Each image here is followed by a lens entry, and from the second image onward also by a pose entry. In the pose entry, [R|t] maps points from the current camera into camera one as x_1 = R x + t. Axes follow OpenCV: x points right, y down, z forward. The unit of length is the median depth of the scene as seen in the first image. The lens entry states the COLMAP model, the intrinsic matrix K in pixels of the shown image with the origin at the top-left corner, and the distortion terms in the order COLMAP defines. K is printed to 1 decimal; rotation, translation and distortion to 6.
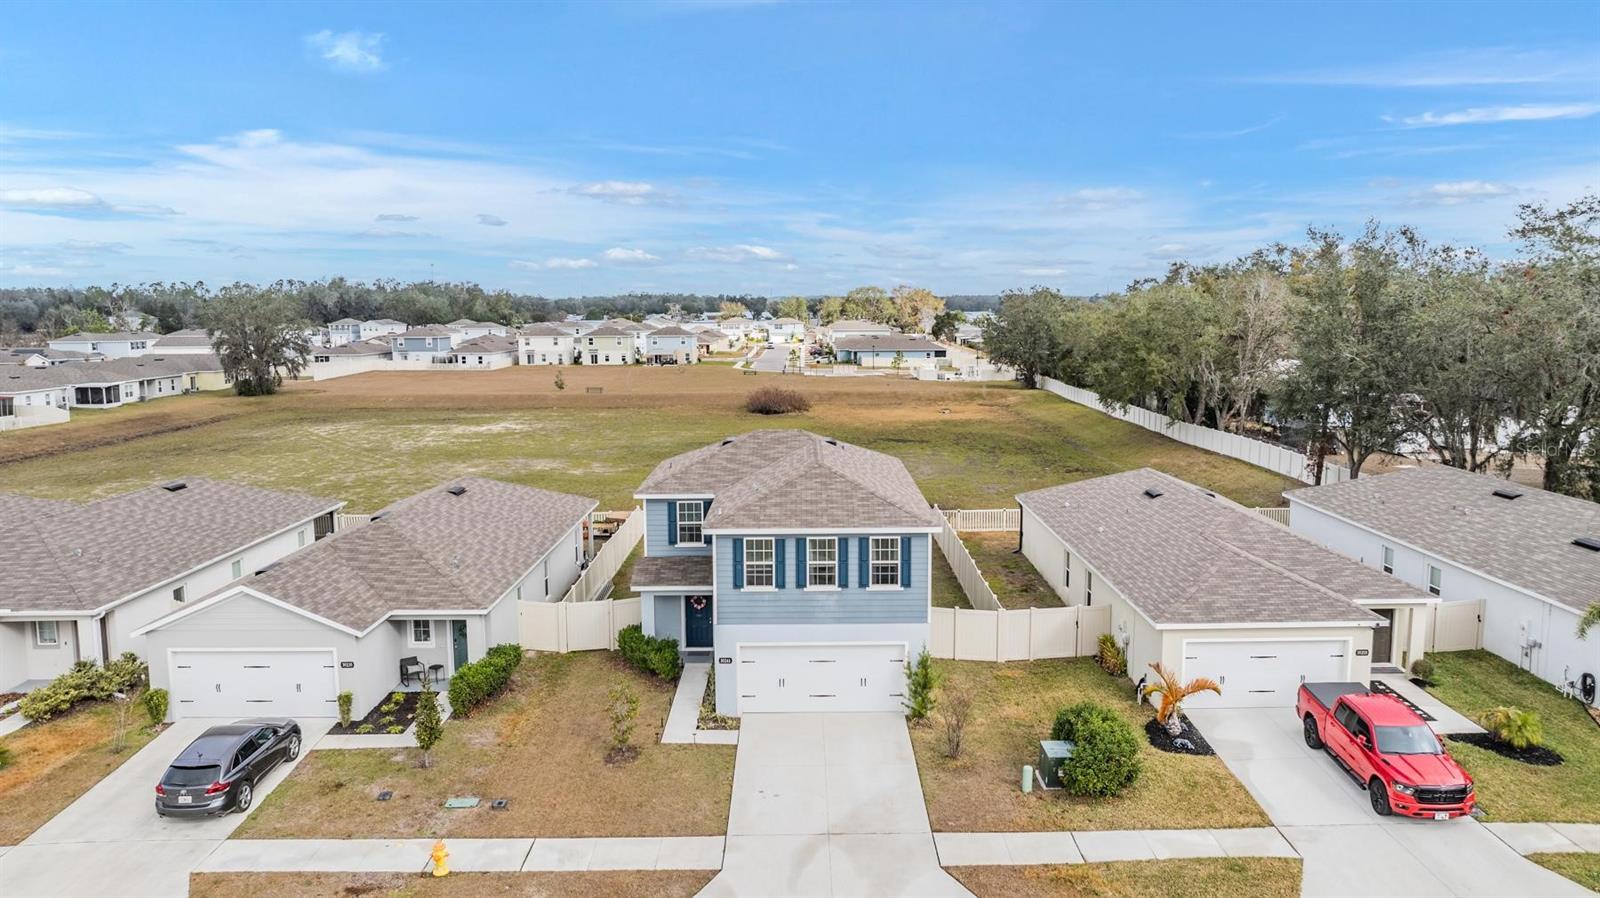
lens RADIAL K [[1138.7, 0, 798.1], [0, 1138.7, 401.2], [0, 0, 1]] dist [-0.014117, -0.002898]
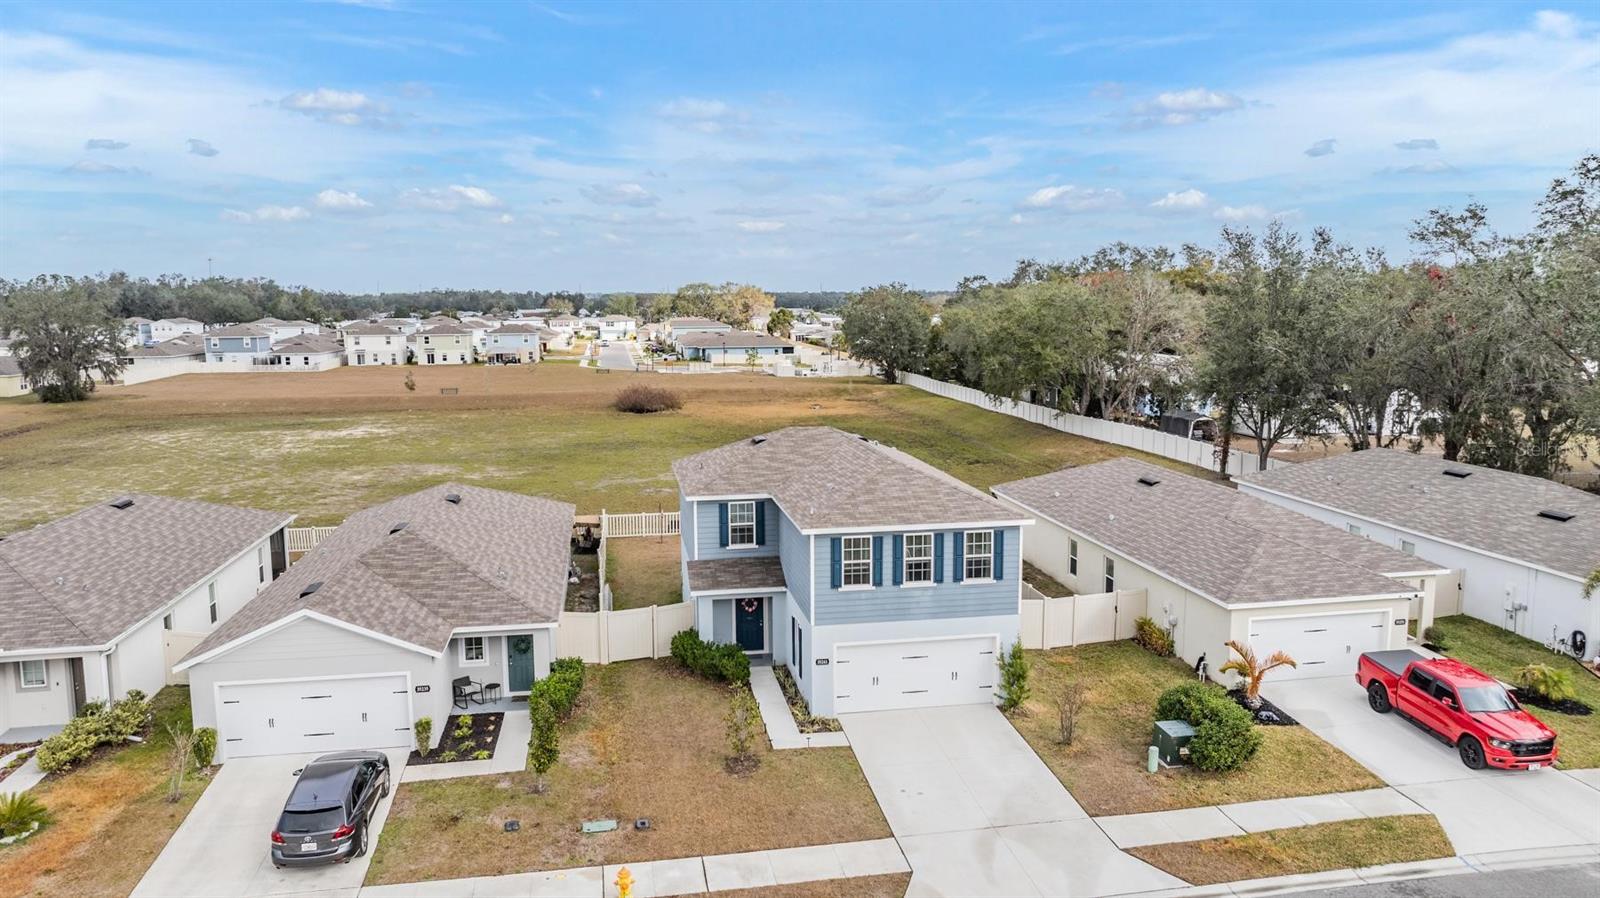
lens RADIAL K [[1139.7, 0, 800.8], [0, 1139.7, 418.1], [0, 0, 1]] dist [-0.018633, 0.003927]
pose [[0.985050, -0.017951, 0.171331, -0.225278], [0.014991, 0.999715, 0.018558, -0.001165], [-0.171615, -0.015712, 0.985039, 0.033755]]
